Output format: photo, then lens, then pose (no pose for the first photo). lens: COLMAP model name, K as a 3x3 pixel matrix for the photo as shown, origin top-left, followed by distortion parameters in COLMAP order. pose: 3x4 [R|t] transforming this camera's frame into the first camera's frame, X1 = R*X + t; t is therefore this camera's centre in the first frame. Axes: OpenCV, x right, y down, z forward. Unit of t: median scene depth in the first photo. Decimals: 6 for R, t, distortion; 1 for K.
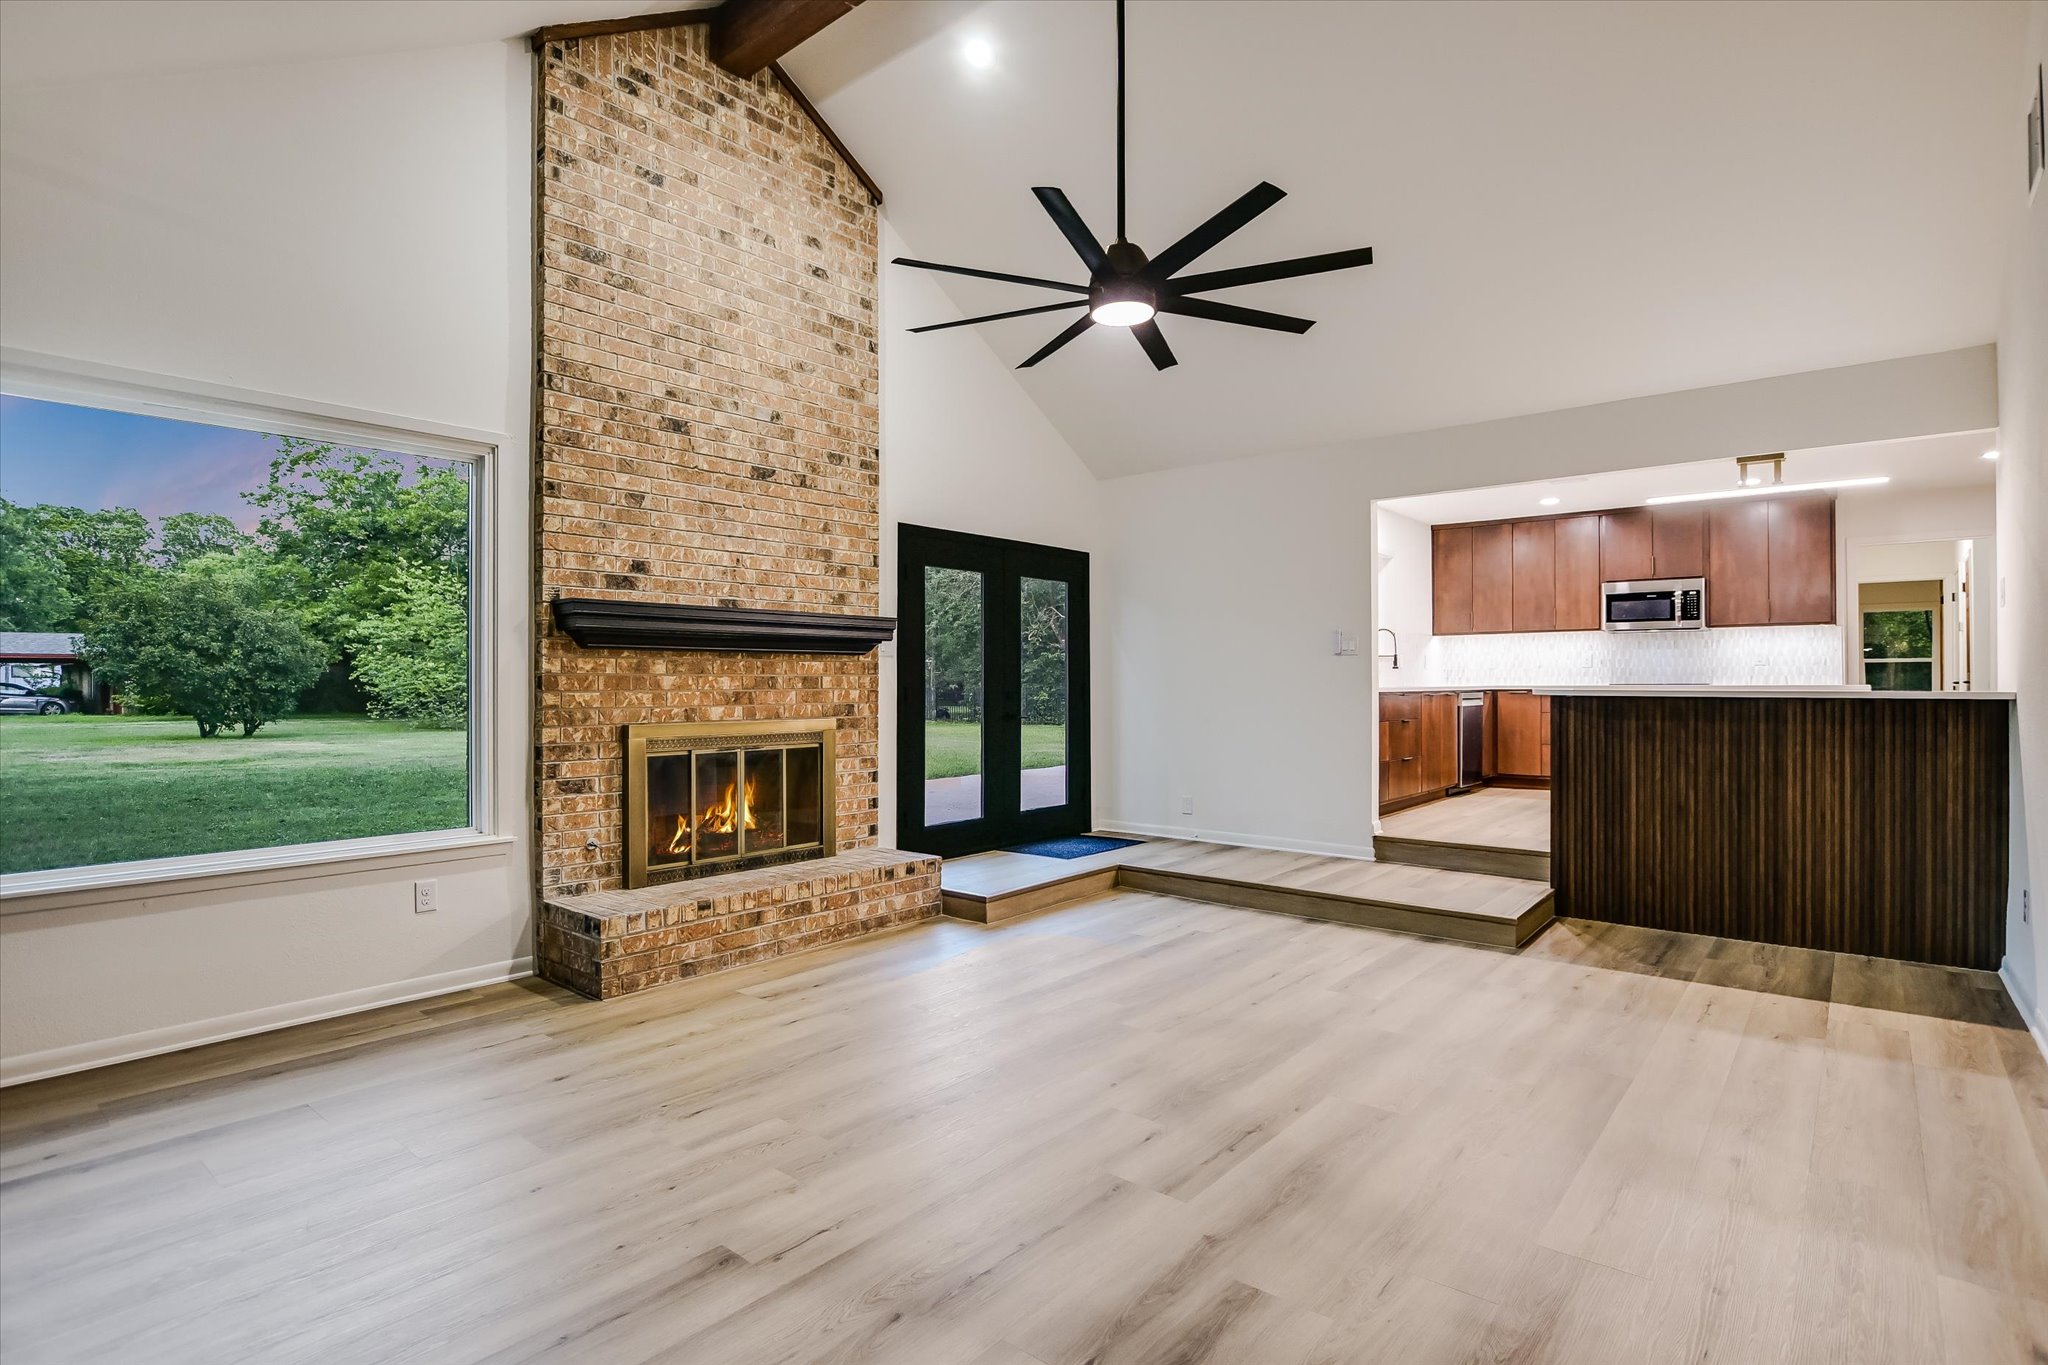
lens RADIAL K [[1004.2, 0, 1025.1], [0, 1004.2, 678.2], [0, 0, 1]] dist [-0.029958, 0.004944]
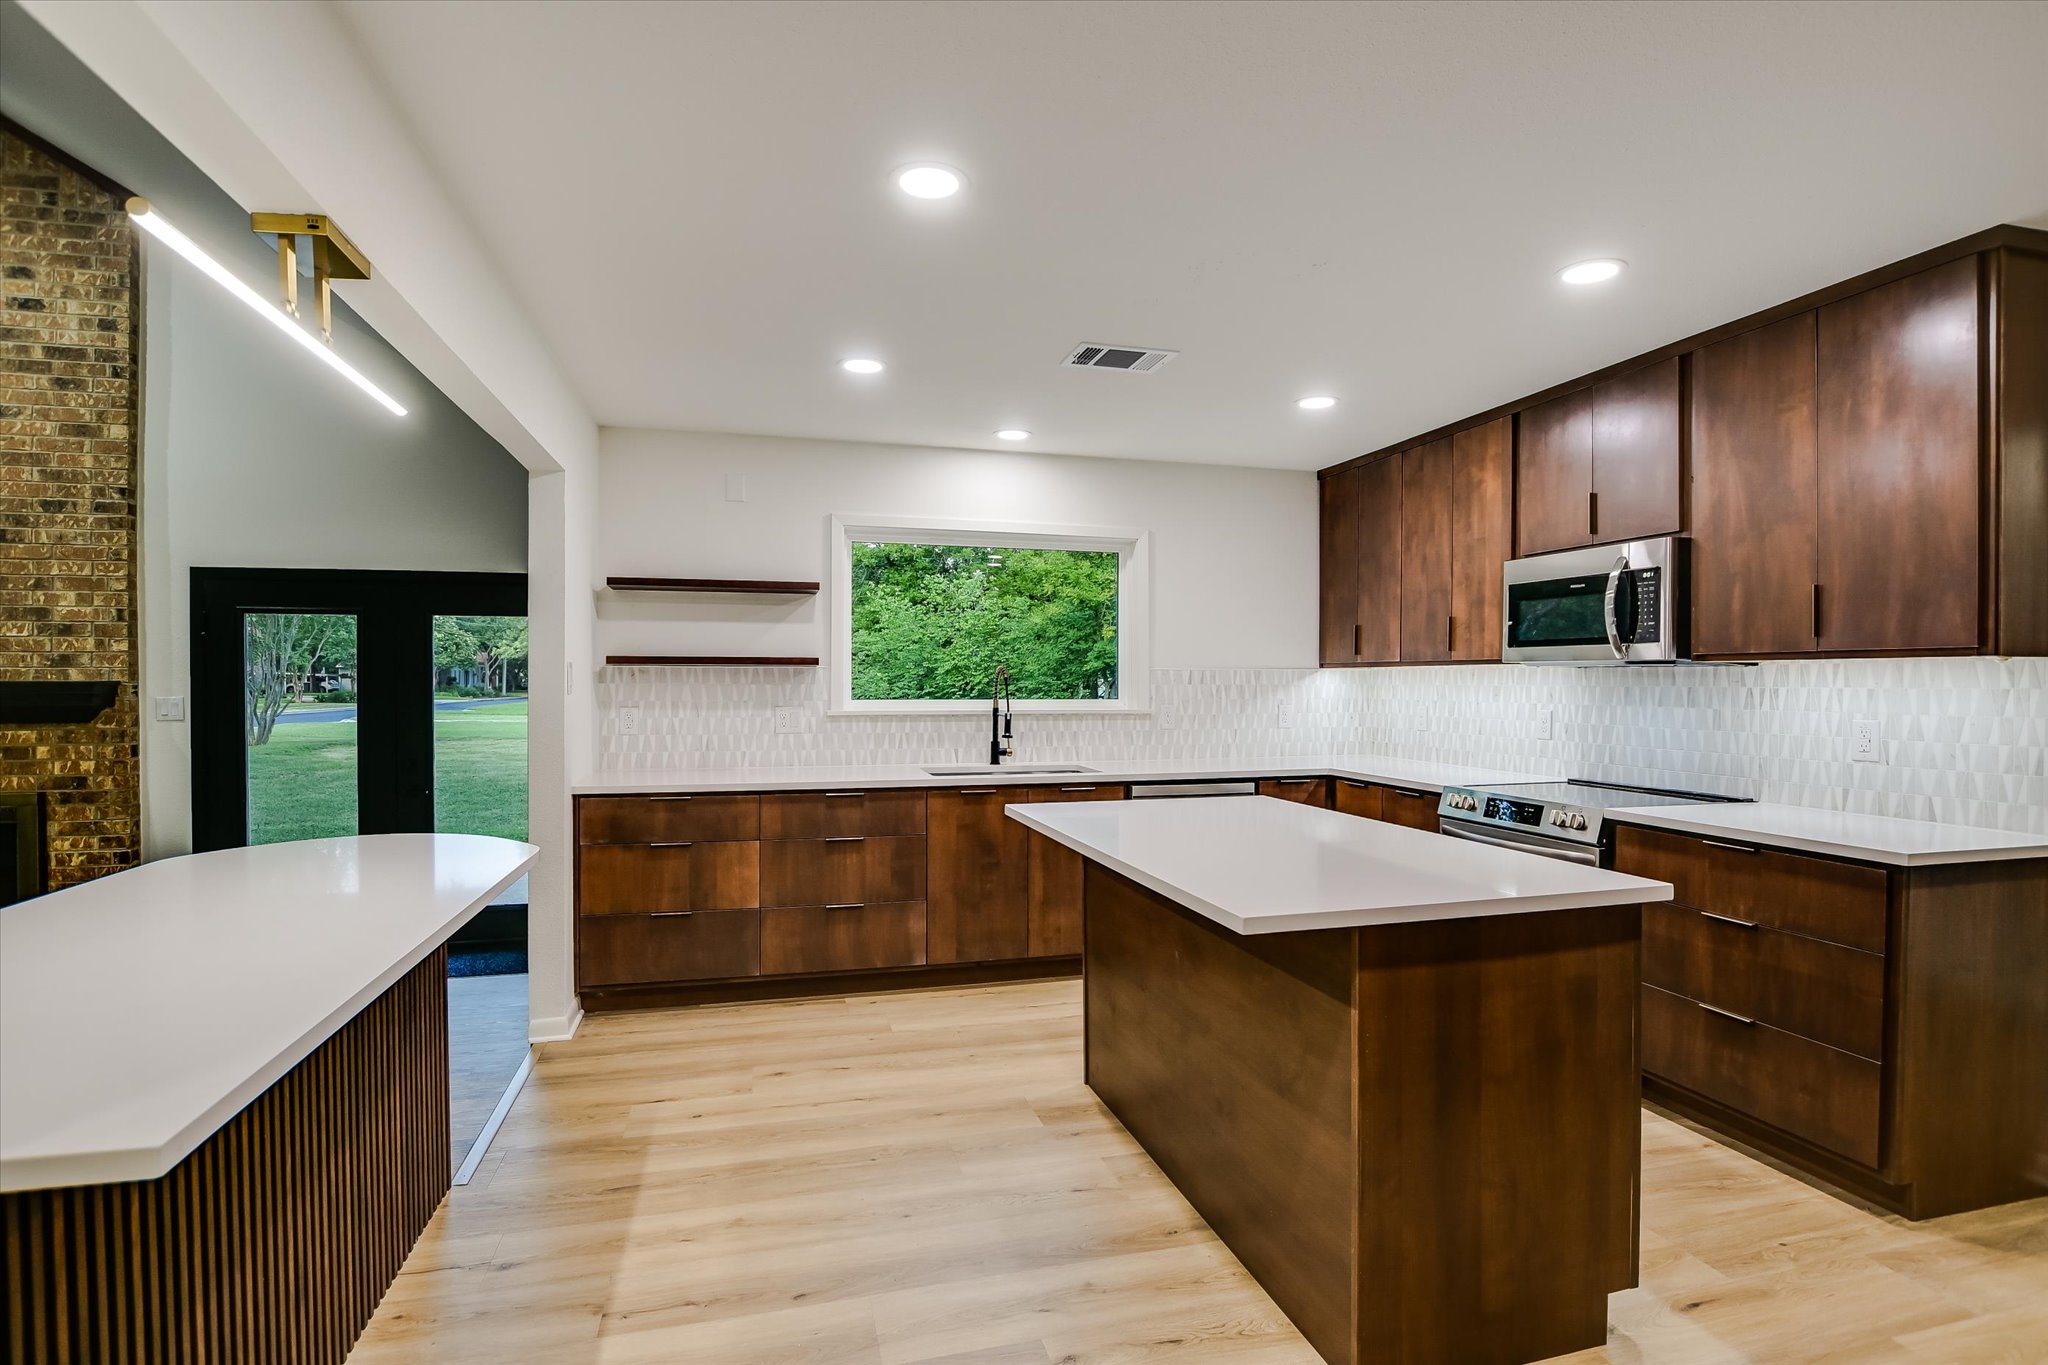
lens RADIAL K [[1004.2, 0, 1017.1], [0, 1004.2, 690.0], [0, 0, 1]] dist [-0.029958, 0.004944]
pose [[0.818593, 0.009458, -0.574296, 1.033686], [-0.001102, 0.999888, 0.014896, -0.066757], [0.574373, -0.011561, 0.818512, 0.772524]]
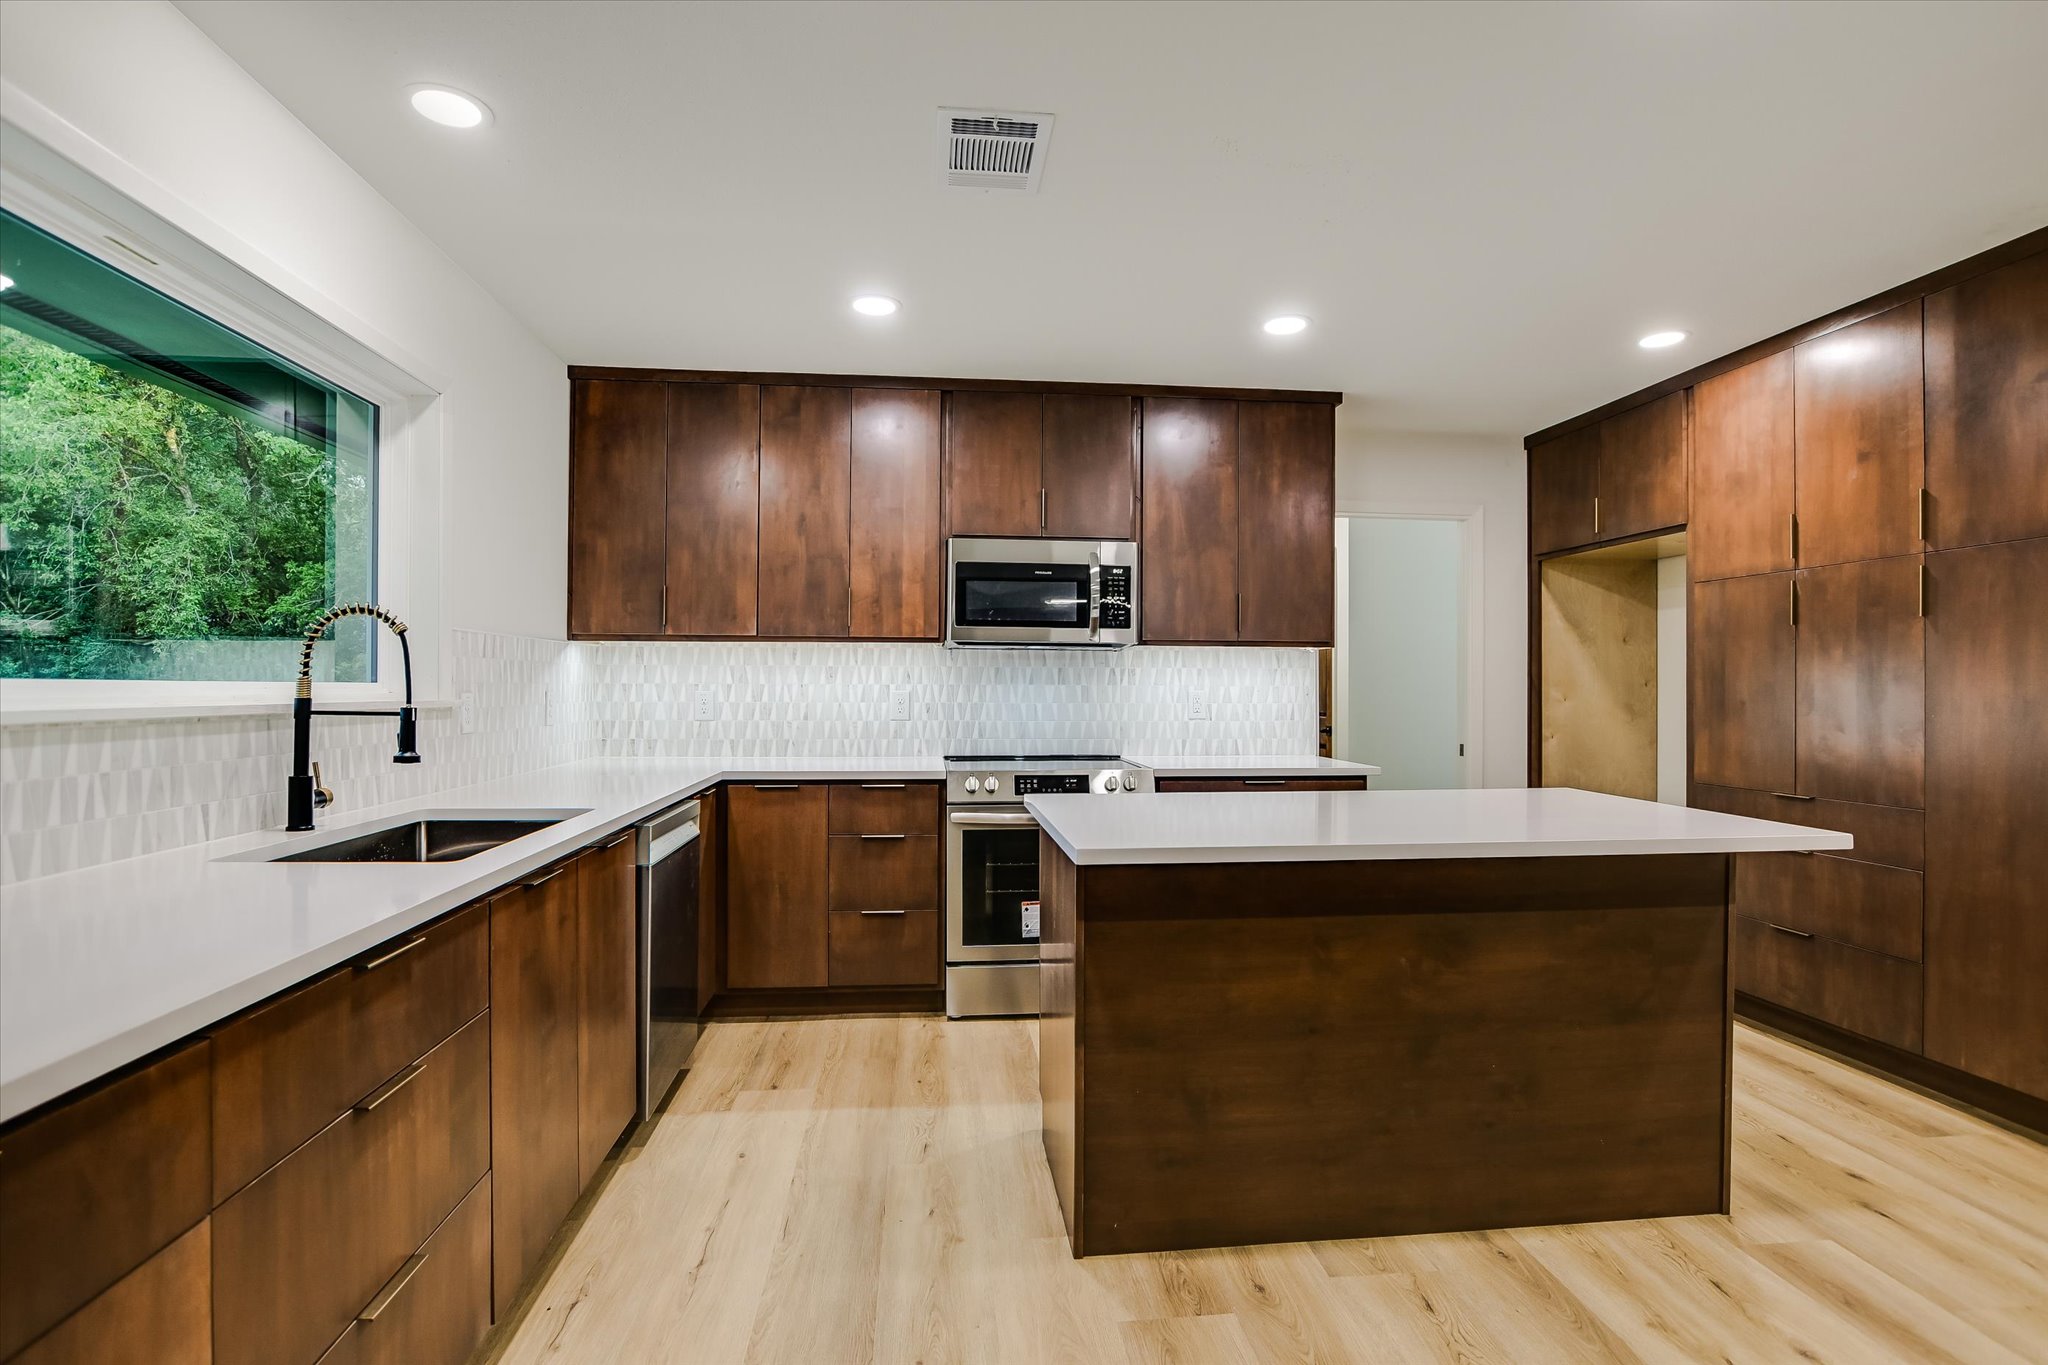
lens RADIAL K [[1004.2, 0, 1016.1], [0, 1004.2, 686.7], [0, 0, 1]] dist [-0.029958, 0.004944]
pose [[0.700787, 0.005904, 0.713346, 0.432769], [-0.009573, 0.999954, 0.001128, -0.045051], [-0.713306, -0.007619, 0.700811, 1.029870]]
